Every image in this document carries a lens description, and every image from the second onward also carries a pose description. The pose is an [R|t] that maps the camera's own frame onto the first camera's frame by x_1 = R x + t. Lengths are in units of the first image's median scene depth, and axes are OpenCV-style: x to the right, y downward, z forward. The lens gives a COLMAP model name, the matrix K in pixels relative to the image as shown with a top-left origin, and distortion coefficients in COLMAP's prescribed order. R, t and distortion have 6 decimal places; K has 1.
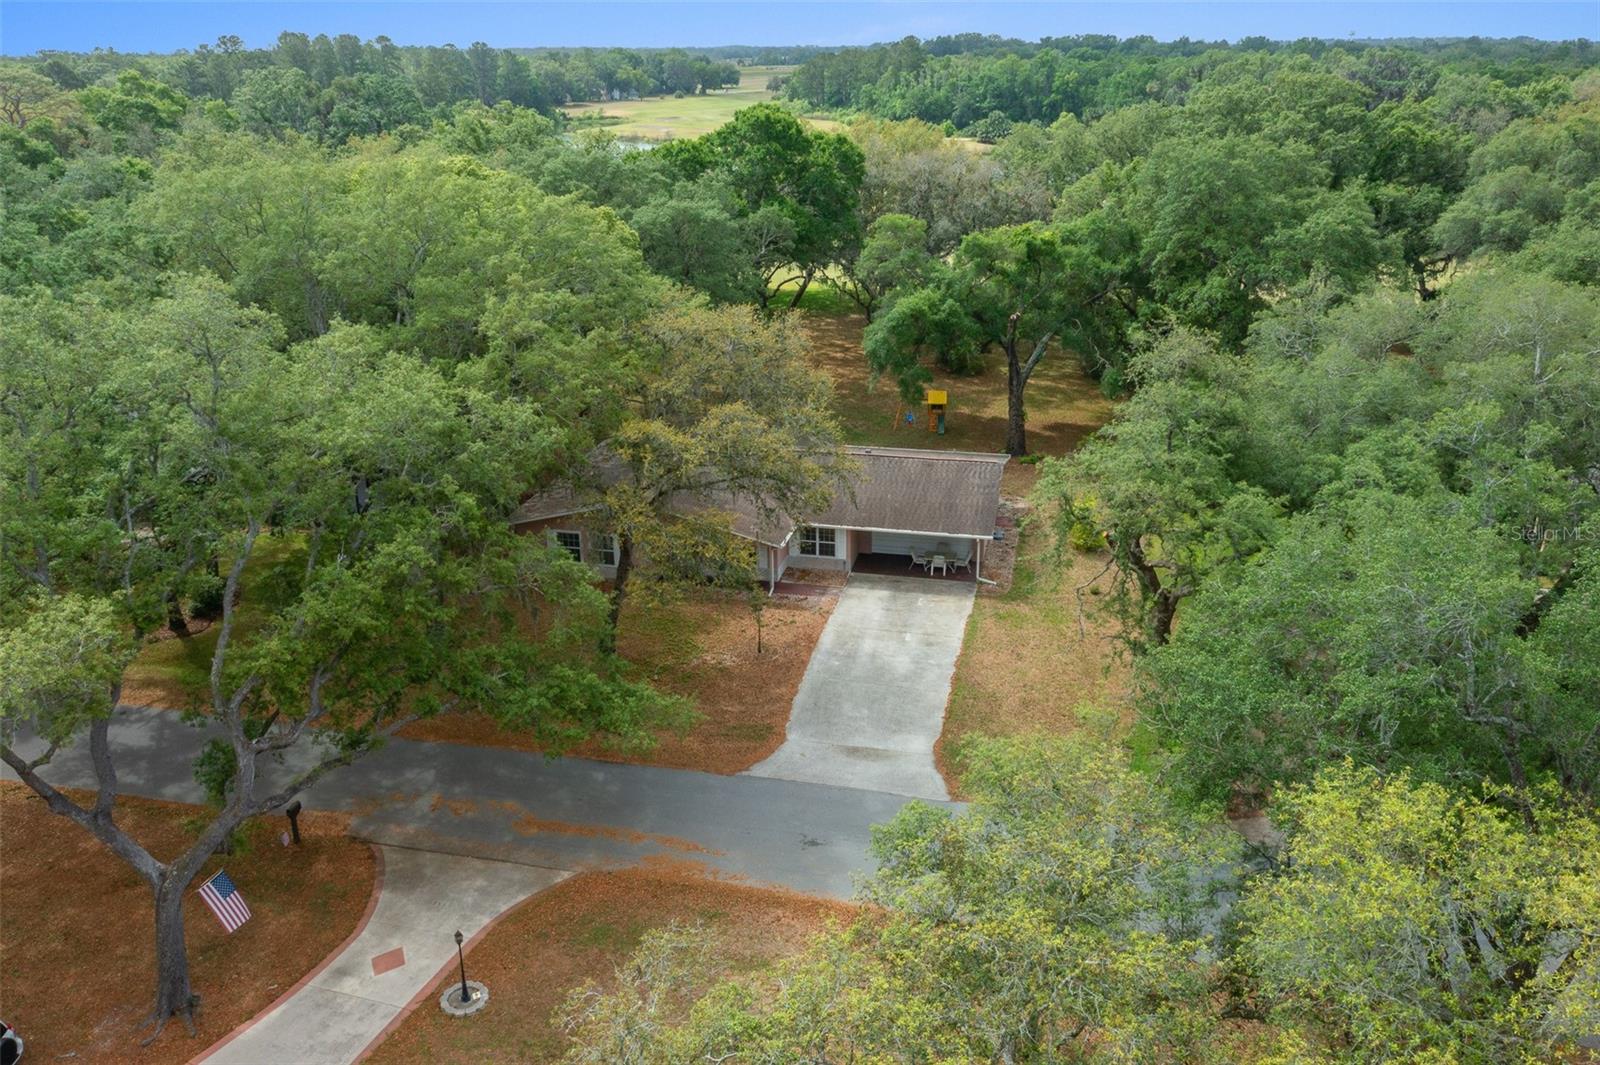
lens RADIAL K [[1261.4, 0, 800.0], [0, 1261.4, 532.5], [0, 0, 1]] dist [-0.013641, 0.001425]
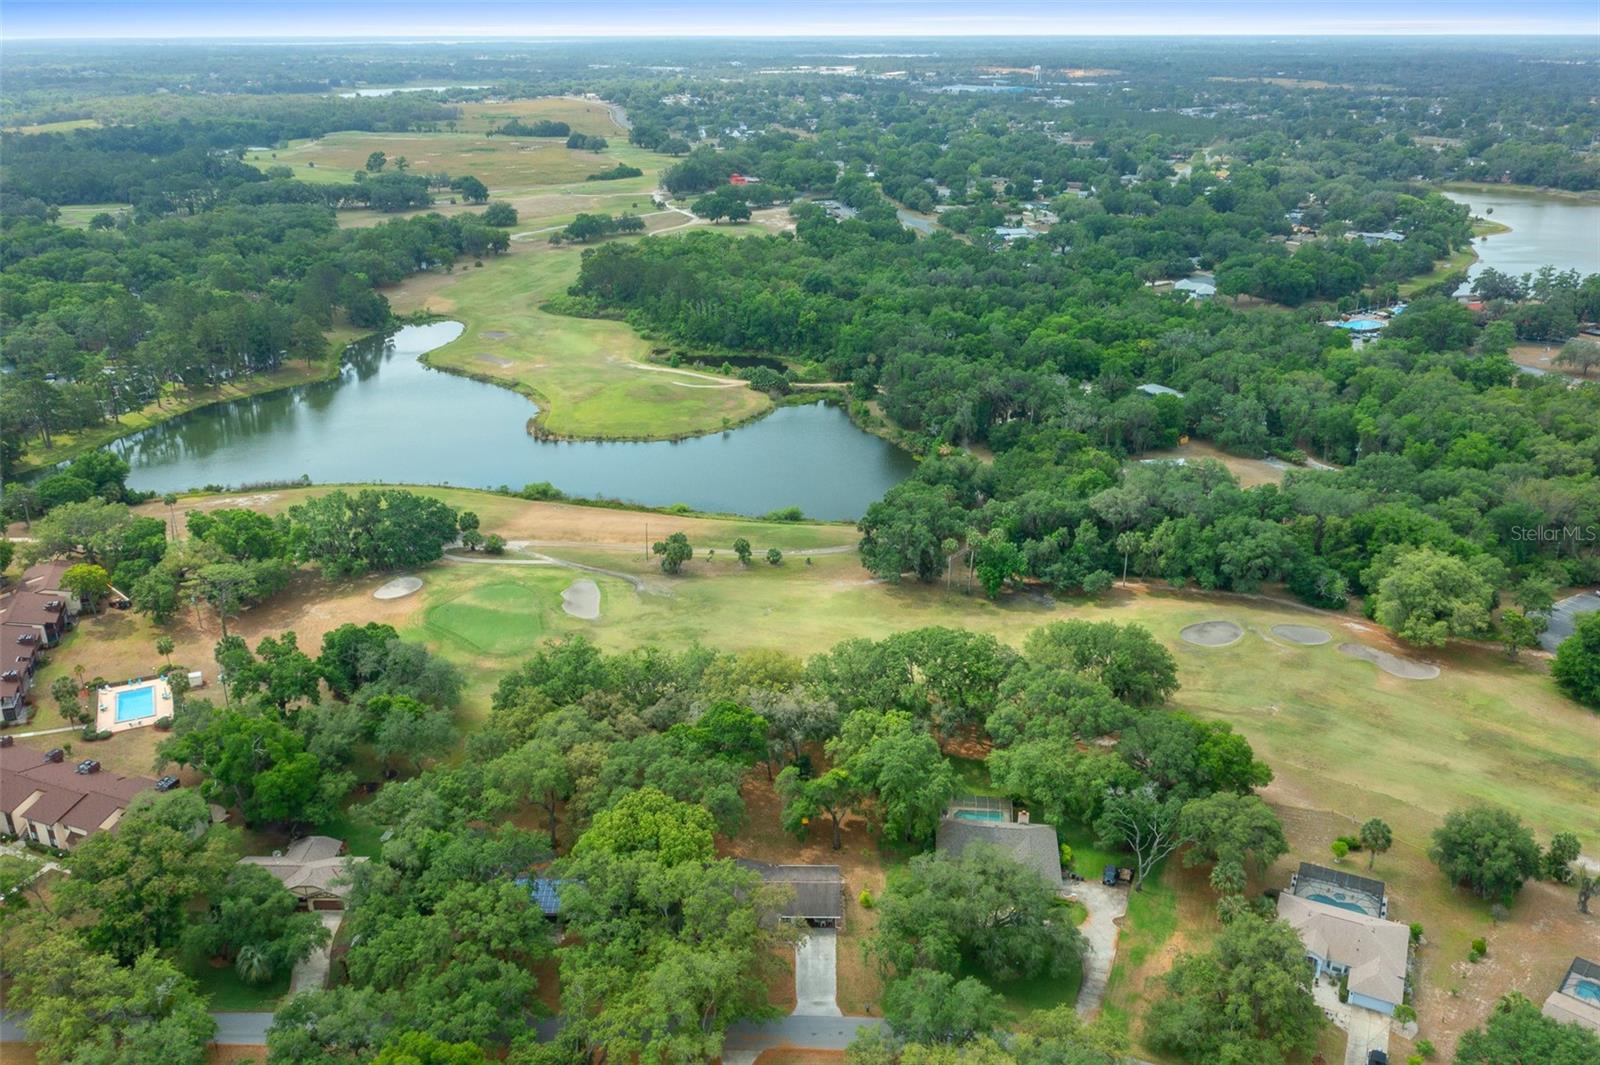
lens RADIAL K [[1261.4, 0, 800.0], [0, 1261.4, 532.5], [0, 0, 1]] dist [-0.013641, 0.001425]
pose [[0.978143, -0.068679, 0.196265, -0.444034], [0.065649, 0.997602, 0.021908, -0.906491], [-0.197299, -0.008545, 0.980306, -1.853297]]
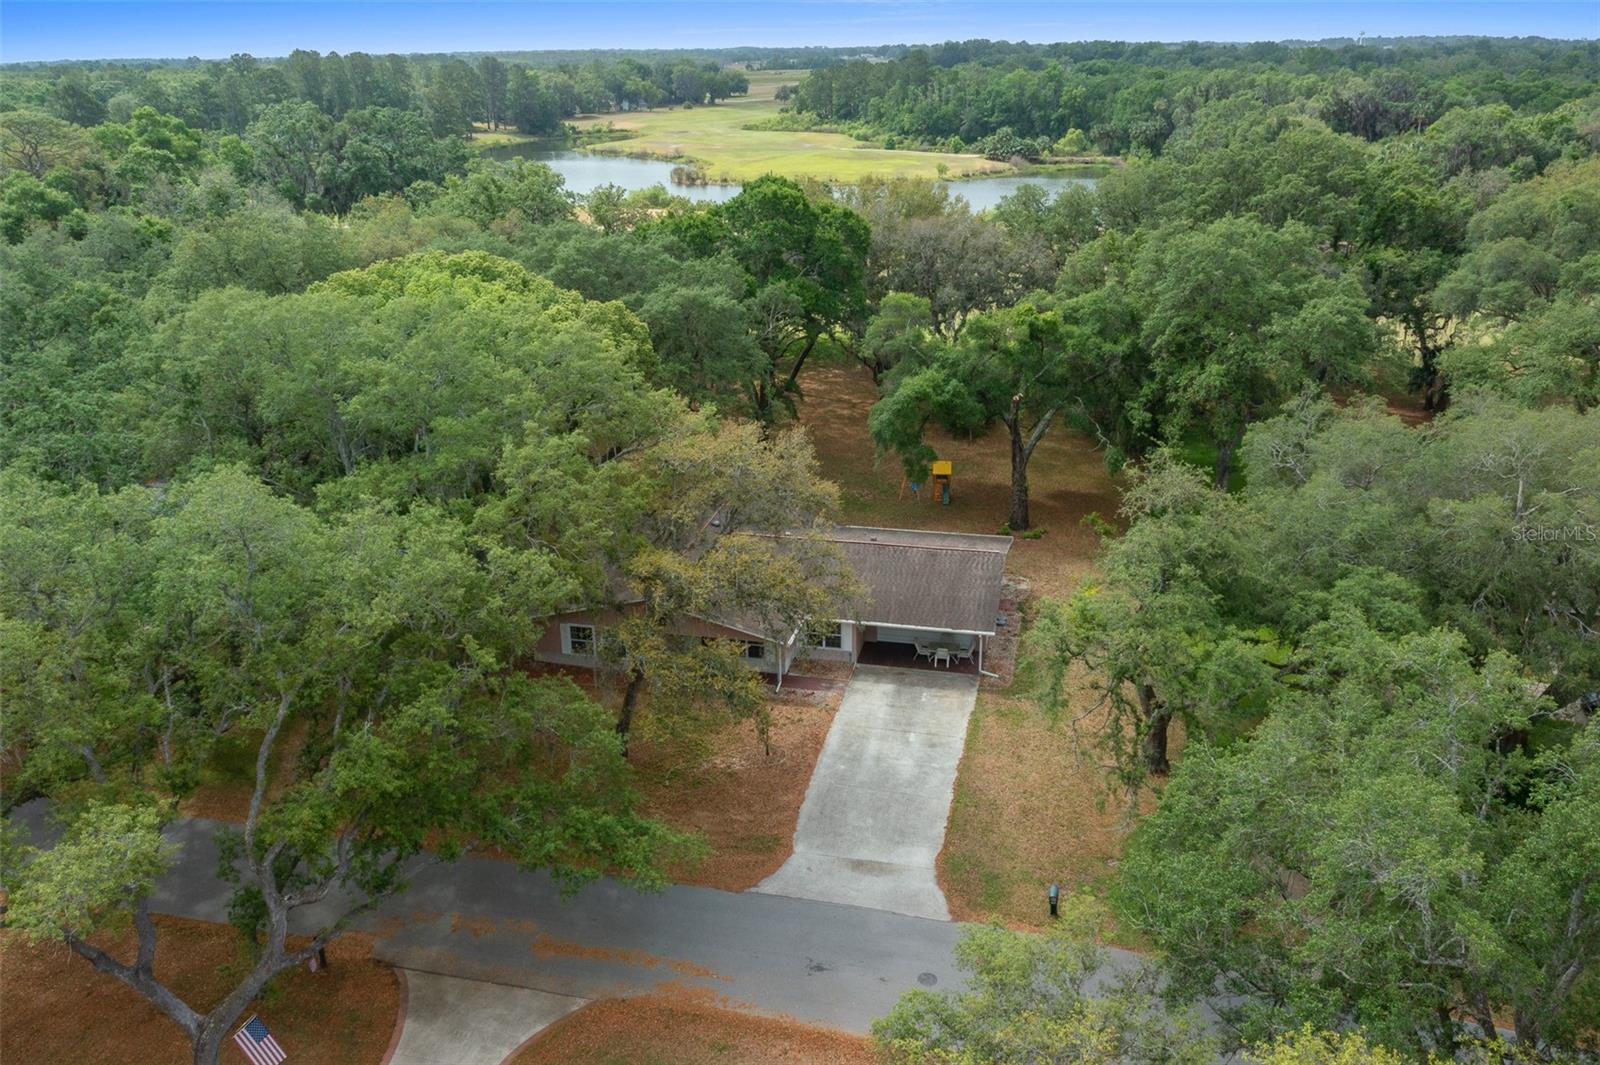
lens RADIAL K [[1261.4, 0, 800.0], [0, 1261.4, 532.5], [0, 0, 1]] dist [-0.013641, 0.001425]
pose [[0.999967, -0.002323, -0.007764, 0.002156], [0.002326, 0.999997, 0.000378, -0.066100], [0.007763, -0.000396, 0.999970, -0.022676]]
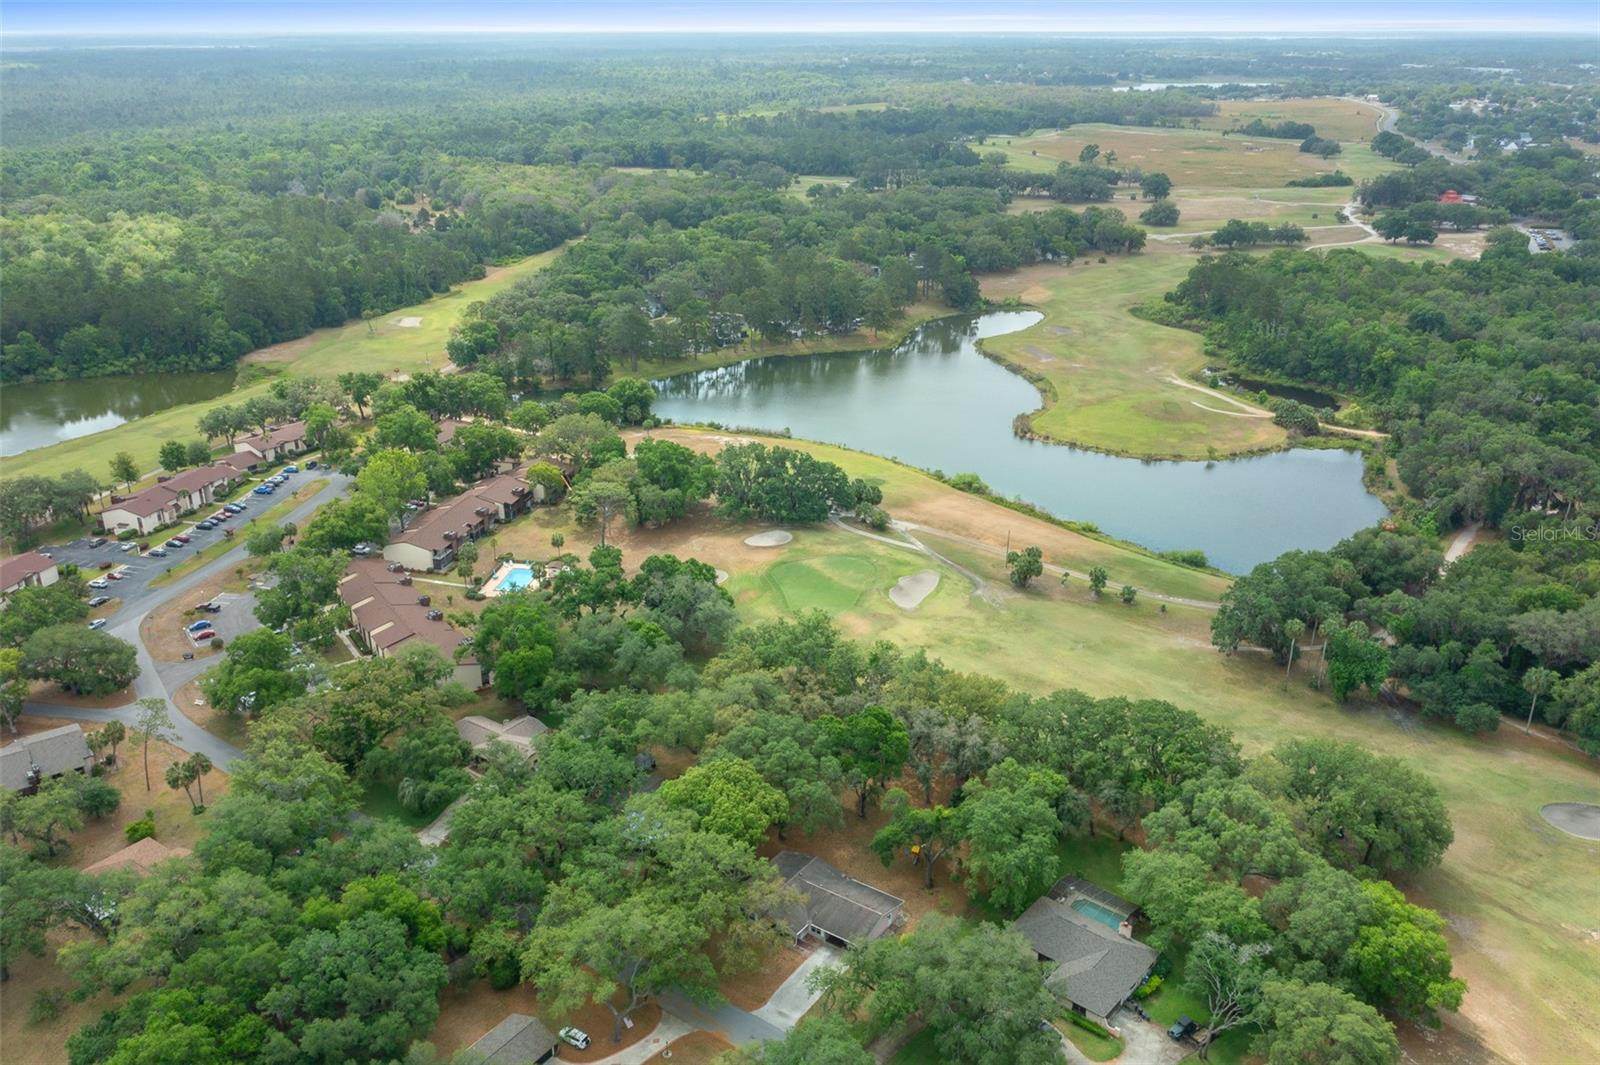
lens RADIAL K [[1261.4, 0, 800.0], [0, 1261.4, 532.5], [0, 0, 1]] dist [-0.013641, 0.001425]
pose [[0.924209, 0.150871, -0.350821, 0.817035], [-0.143211, 0.988535, 0.047844, -0.978973], [0.354017, 0.006024, 0.935220, -1.724974]]
